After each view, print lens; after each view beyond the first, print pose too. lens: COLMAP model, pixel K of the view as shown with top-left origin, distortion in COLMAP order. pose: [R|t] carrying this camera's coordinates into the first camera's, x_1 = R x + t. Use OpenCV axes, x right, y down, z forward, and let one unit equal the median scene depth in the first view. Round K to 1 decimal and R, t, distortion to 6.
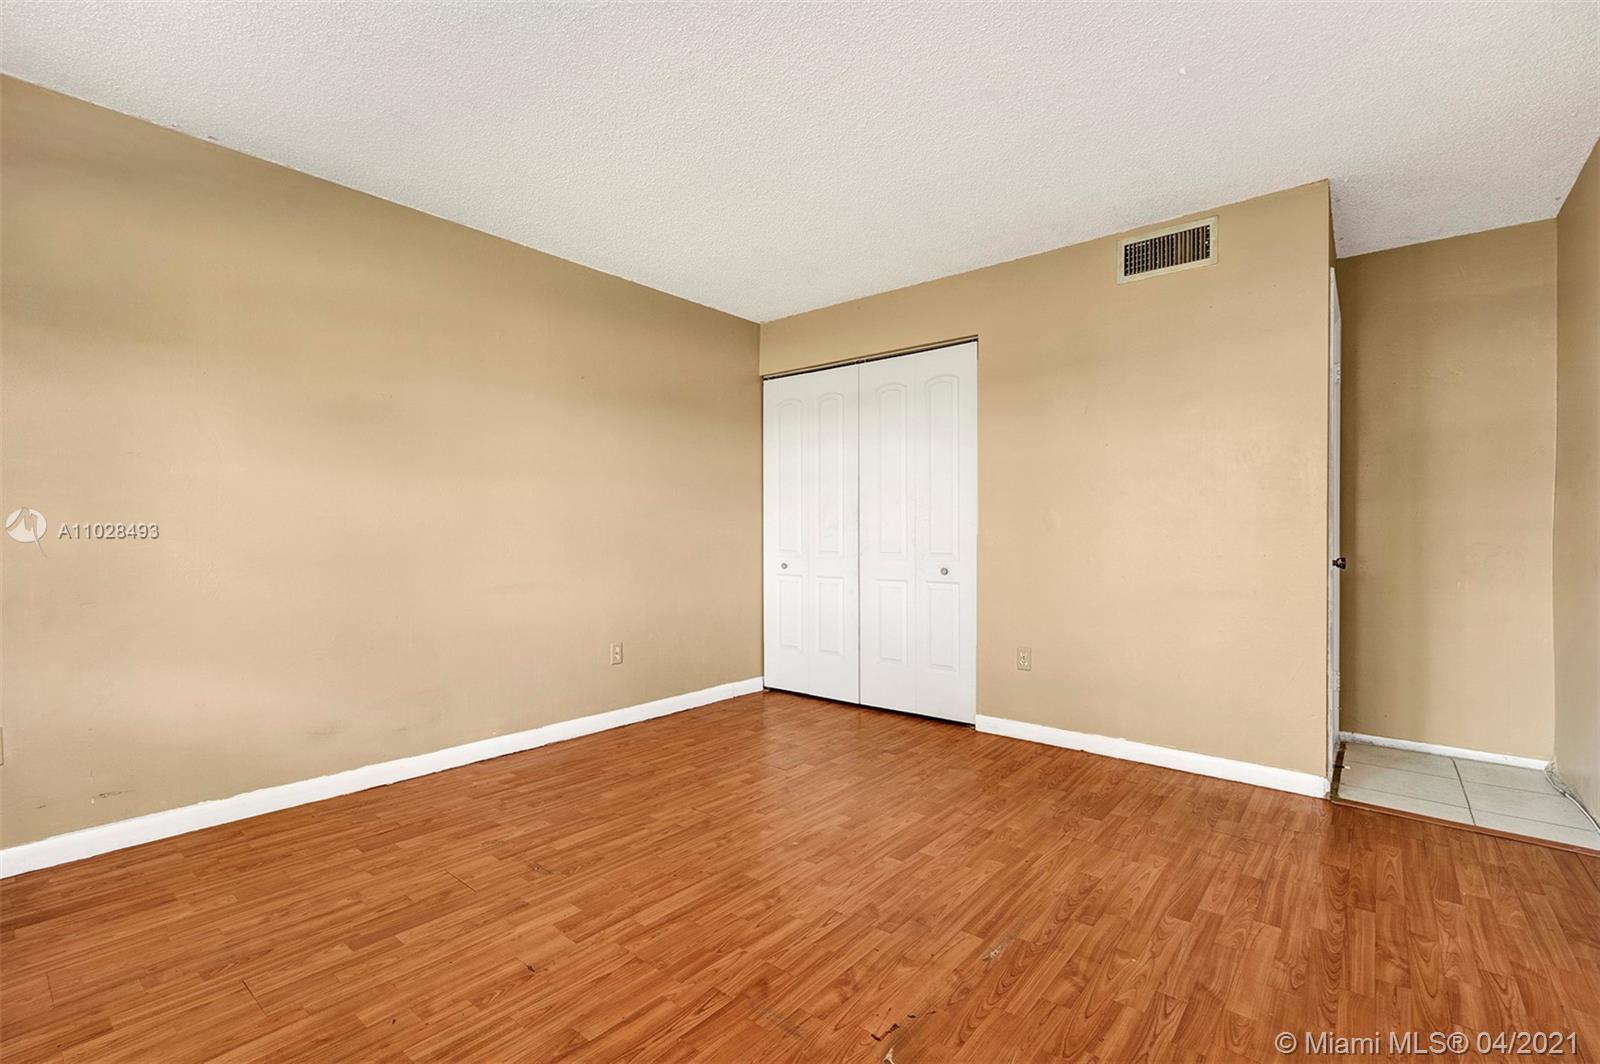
lens RADIAL K [[714.9, 0, 791.0], [0, 714.9, 539.6], [0, 0, 1]] dist [-0.014617, 0.000320]
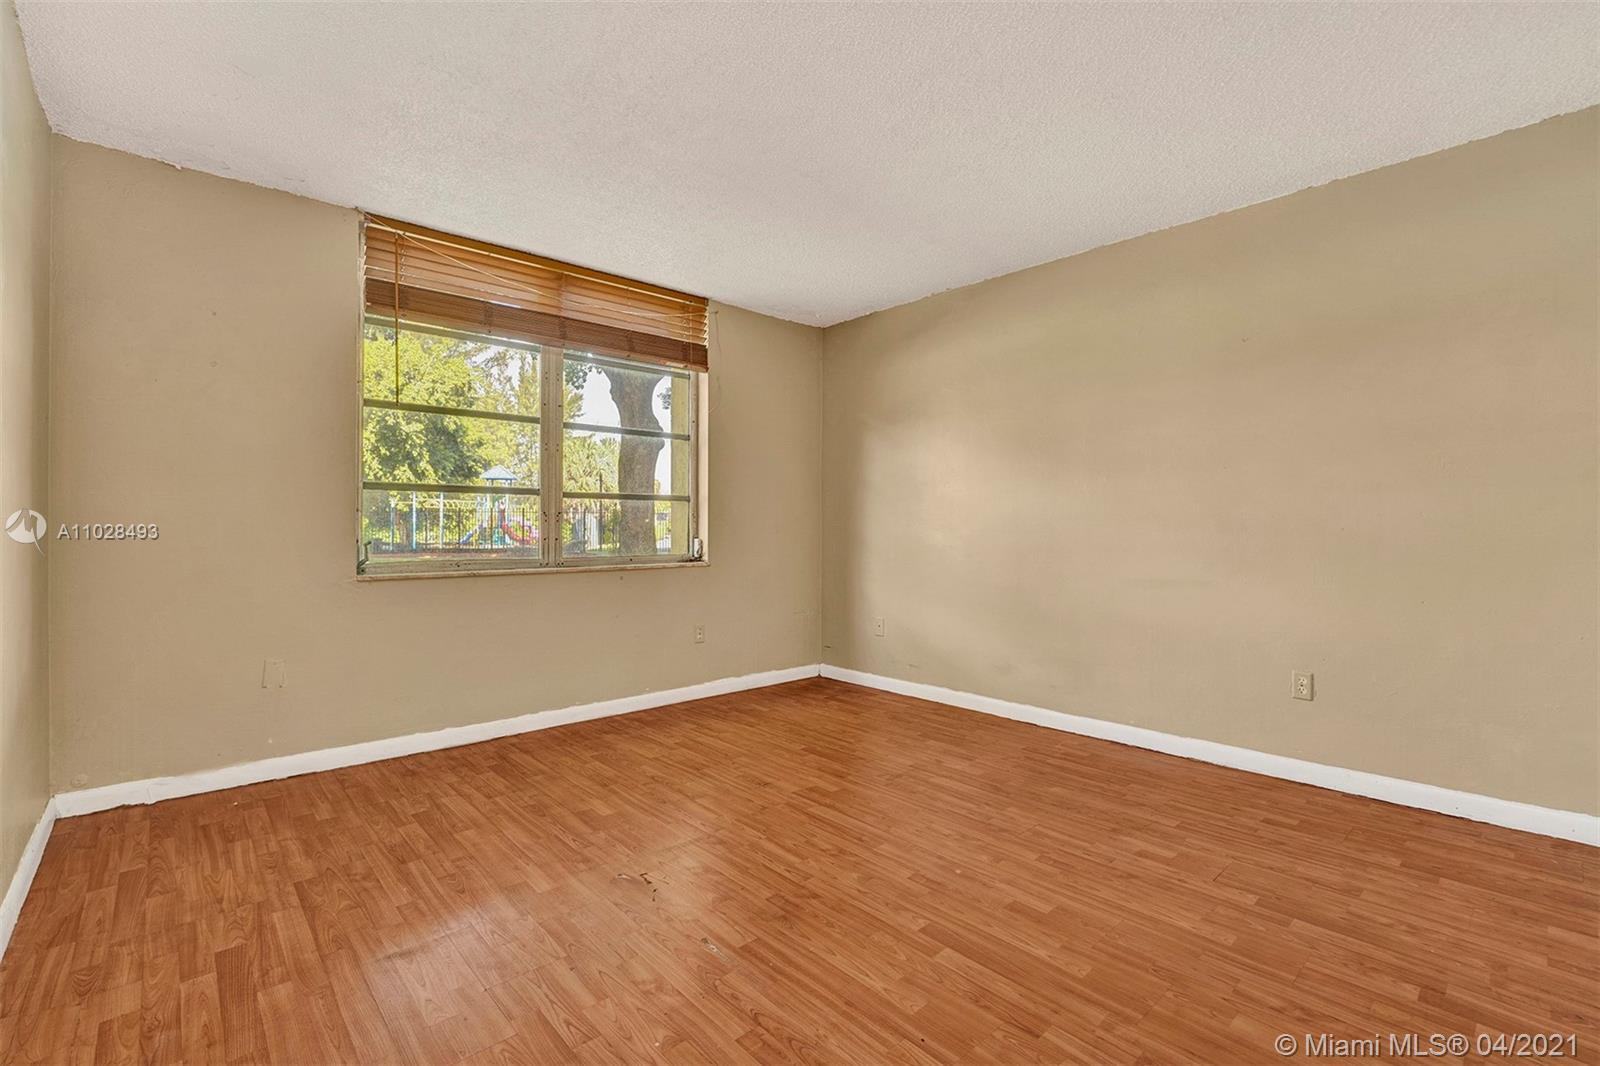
lens RADIAL K [[714.9, 0, 798.3], [0, 714.9, 533.0], [0, 0, 1]] dist [-0.014617, 0.000320]
pose [[-0.140527, 0.007970, -0.990045, 0.758931], [-0.008046, 0.999925, 0.009192, -0.007247], [0.990044, 0.009257, -0.140452, 0.757867]]
